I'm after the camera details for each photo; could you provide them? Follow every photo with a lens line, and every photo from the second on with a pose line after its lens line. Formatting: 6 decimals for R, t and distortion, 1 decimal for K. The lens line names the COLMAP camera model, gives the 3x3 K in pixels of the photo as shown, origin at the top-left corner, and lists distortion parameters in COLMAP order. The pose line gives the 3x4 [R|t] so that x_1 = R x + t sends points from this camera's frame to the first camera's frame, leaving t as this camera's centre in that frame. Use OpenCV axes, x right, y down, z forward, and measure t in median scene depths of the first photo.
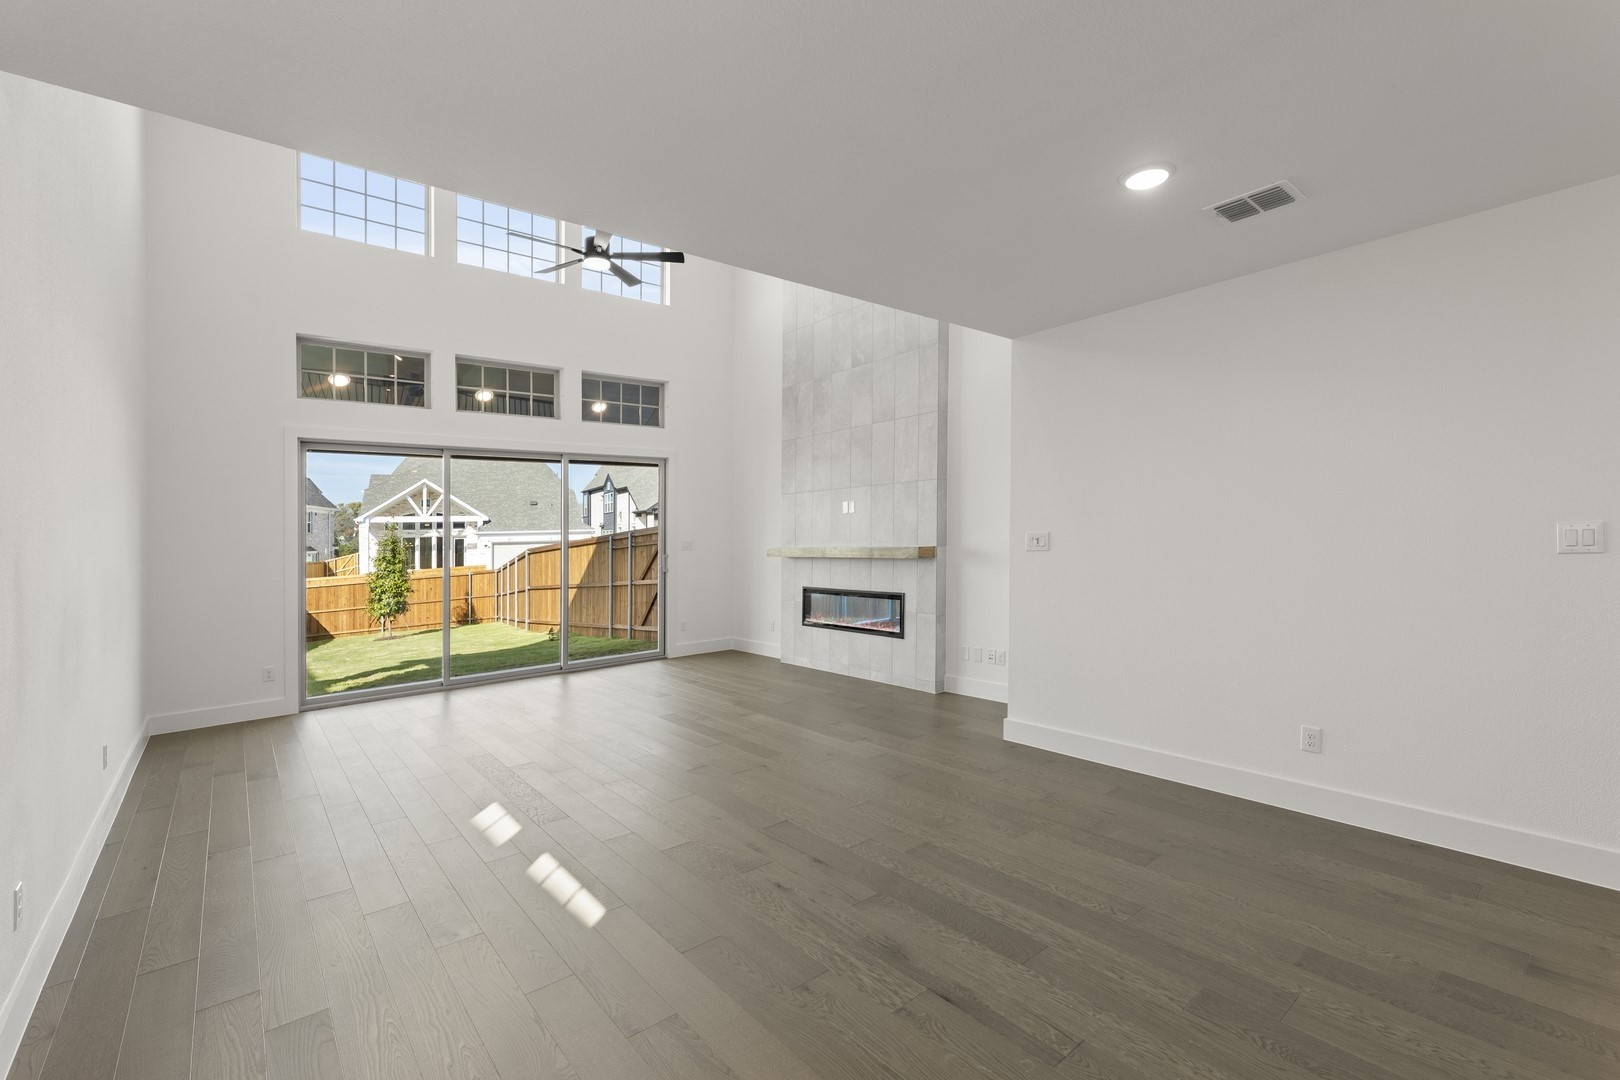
lens RADIAL K [[699.0, 0, 812.4], [0, 699.0, 529.8], [0, 0, 1]] dist [0.001170, -0.000235]
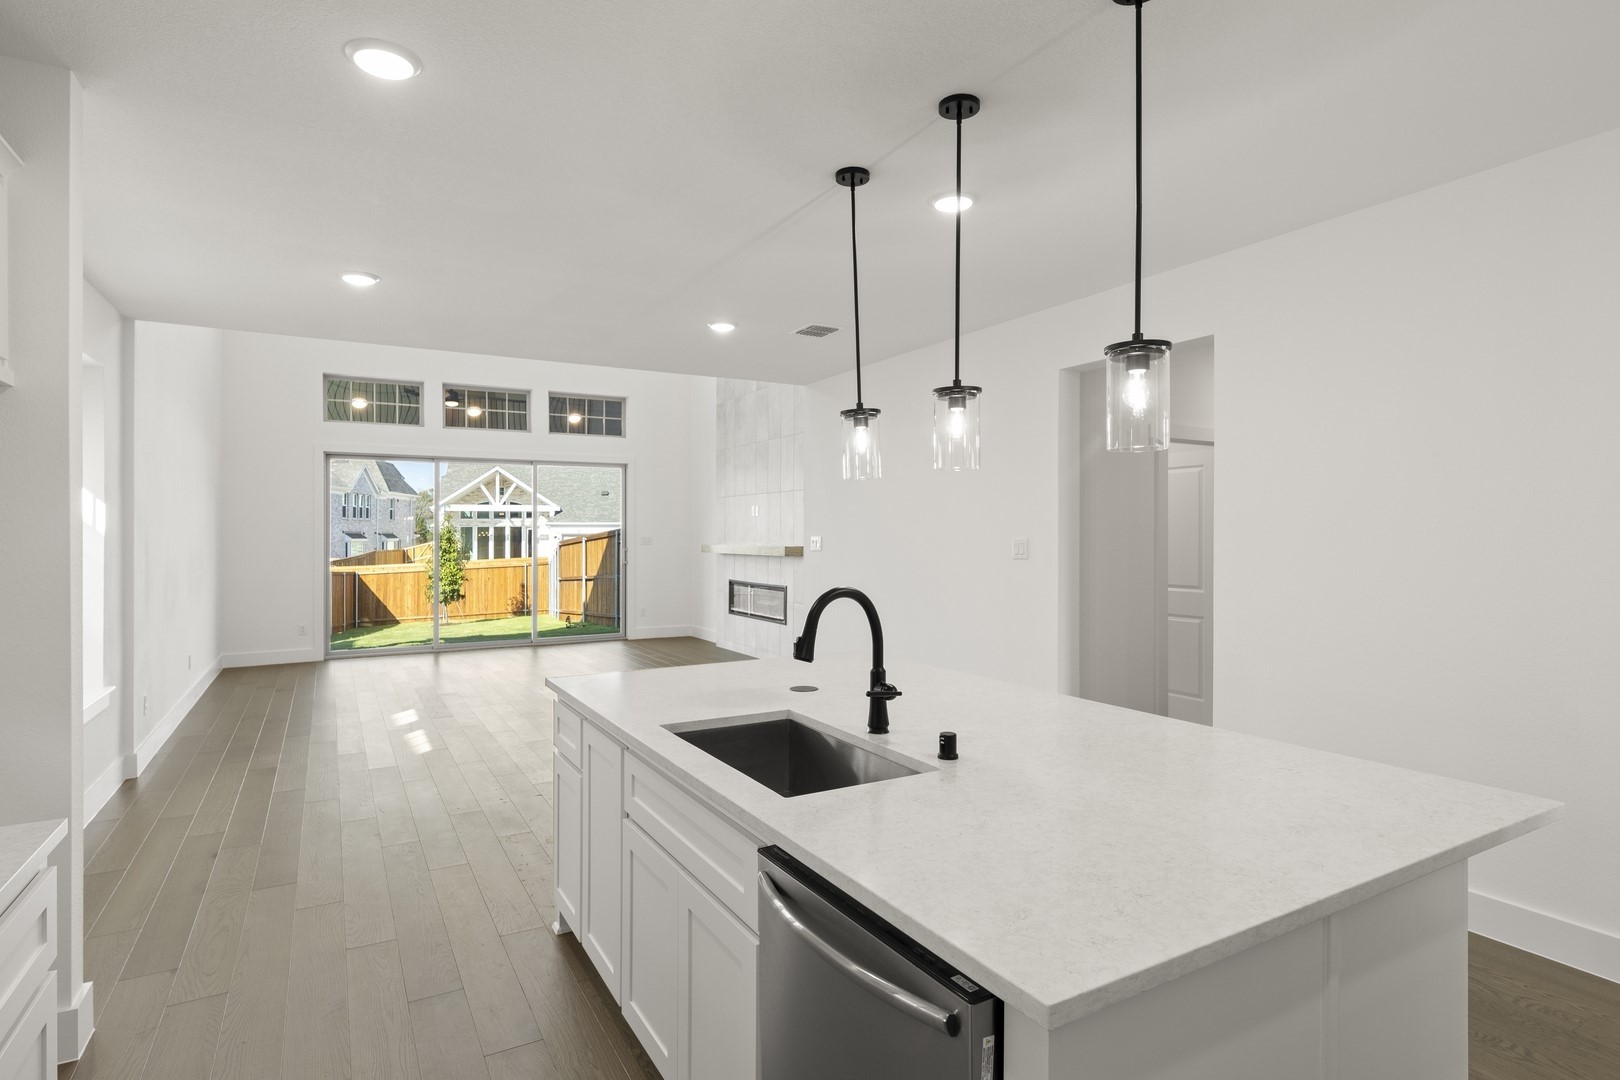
lens RADIAL K [[826.7, 0, 810.0], [0, 826.7, 540.0], [0, 0, 1]] dist [0.001503, 0.000427]
pose [[0.985988, 0.023637, -0.165134, 0.325820], [-0.020764, 0.999602, 0.019100, -0.010667], [0.165519, -0.015403, 0.986086, -0.294605]]
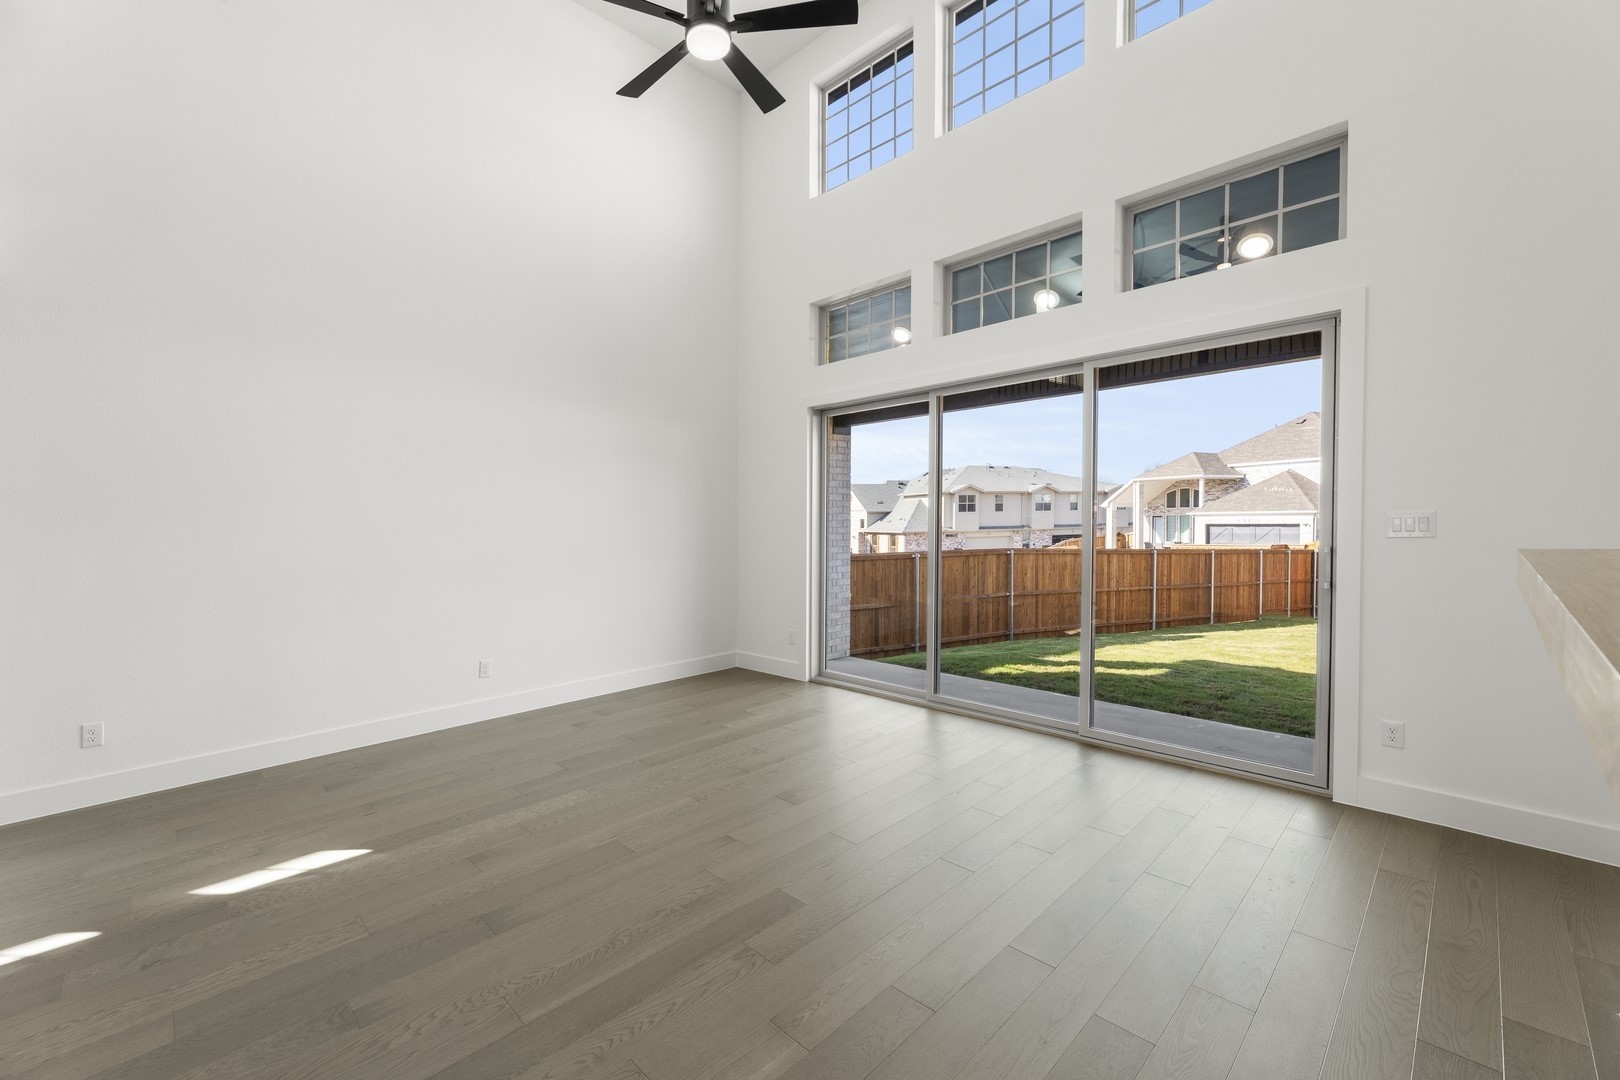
lens RADIAL K [[656.5, 0, 802.5], [0, 656.5, 533.2], [0, 0, 1]] dist [-0.000090, -0.000023]
pose [[0.095324, 0.048416, -0.994268, 0.150754], [0.014570, 0.998642, 0.050026, 0.000418], [0.995340, -0.019255, 0.094489, 0.678826]]
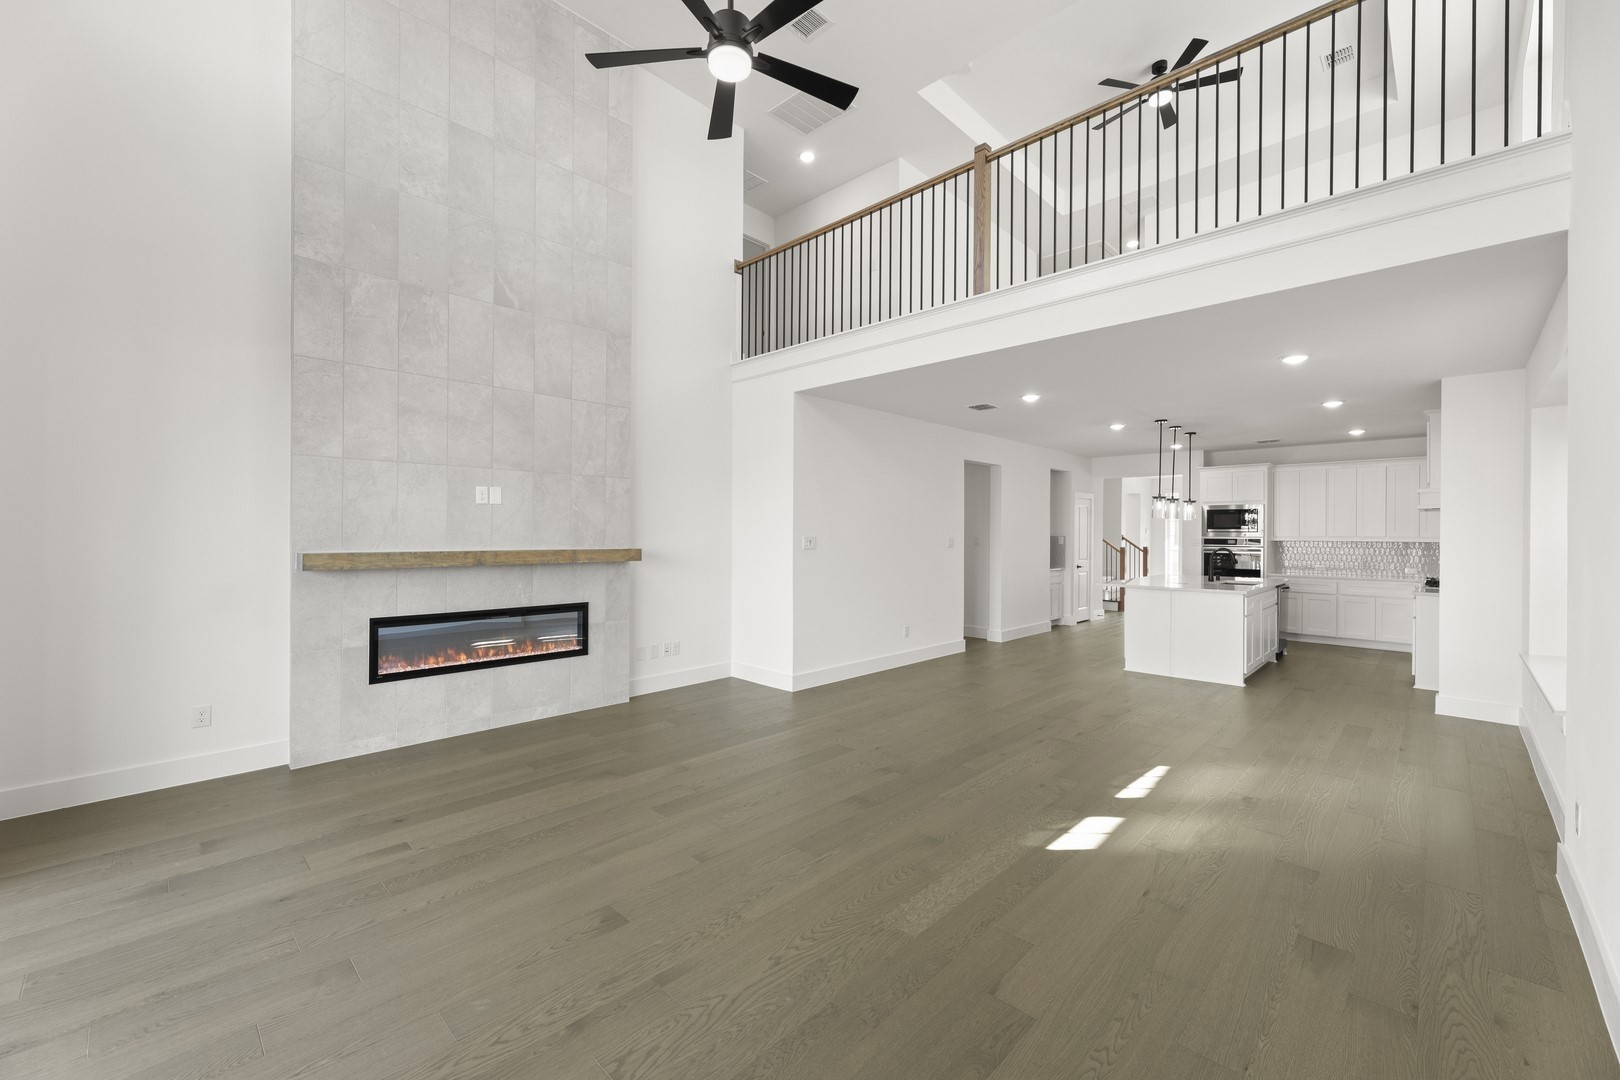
lens RADIAL K [[653.8, 0, 810.0], [0, 653.8, 540.0], [0, 0, 1]] dist [0.000129, -0.000006]
pose [[-0.103984, 0.018916, 0.994399, -0.569472], [-0.006871, 0.999782, -0.019737, 0.022044], [-0.994555, -0.008885, -0.103832, 0.648331]]
